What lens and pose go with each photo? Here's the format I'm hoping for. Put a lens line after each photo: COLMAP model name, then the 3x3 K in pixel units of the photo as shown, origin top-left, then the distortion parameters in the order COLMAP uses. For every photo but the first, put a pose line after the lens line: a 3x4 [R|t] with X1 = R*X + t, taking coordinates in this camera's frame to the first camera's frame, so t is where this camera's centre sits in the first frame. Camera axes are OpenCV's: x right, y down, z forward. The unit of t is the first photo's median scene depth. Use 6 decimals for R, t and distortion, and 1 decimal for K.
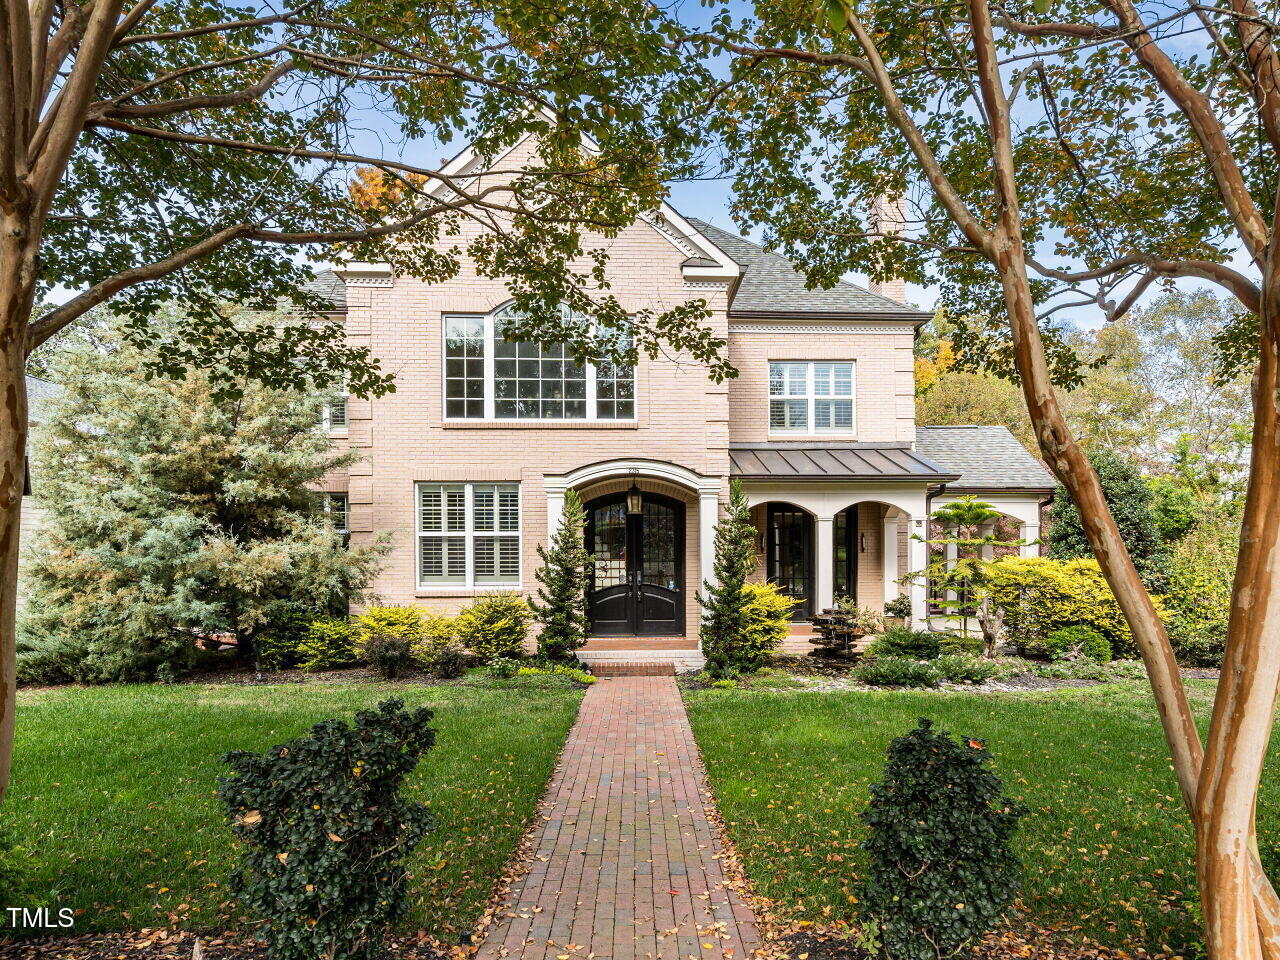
lens RADIAL K [[831.1, 0, 640.0], [0, 831.1, 480.0], [0, 0, 1]] dist [0.001800, 0.000663]
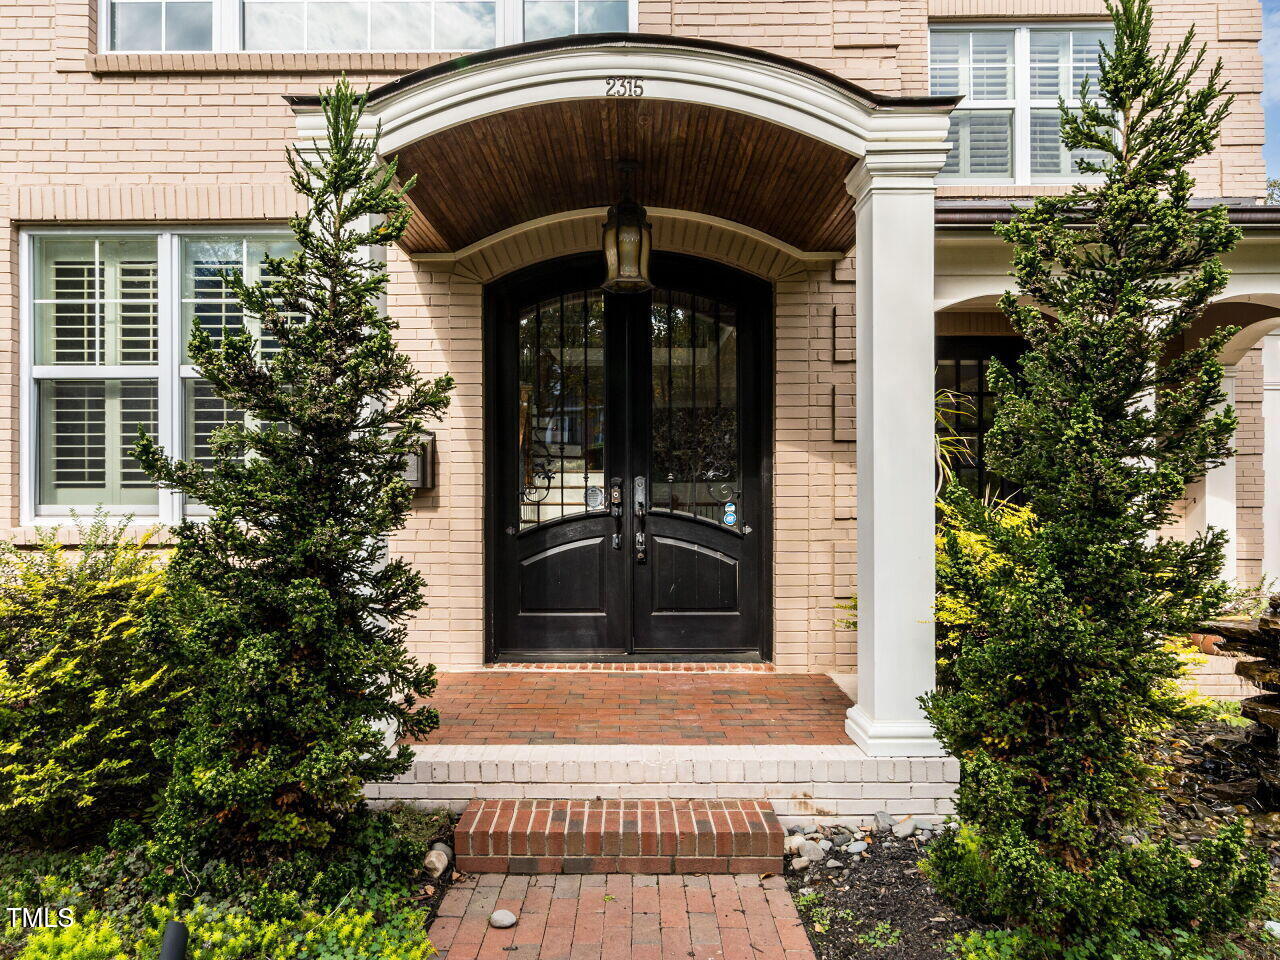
lens RADIAL K [[678.0, 0, 640.0], [0, 678.0, 480.0], [0, 0, 1]] dist [0.000685, 0.000108]
pose [[0.999984, 0.005143, -0.002388, -0.000967], [-0.004988, 0.998119, 0.061099, 0.092783], [0.002698, -0.061086, 0.998129, 0.703698]]
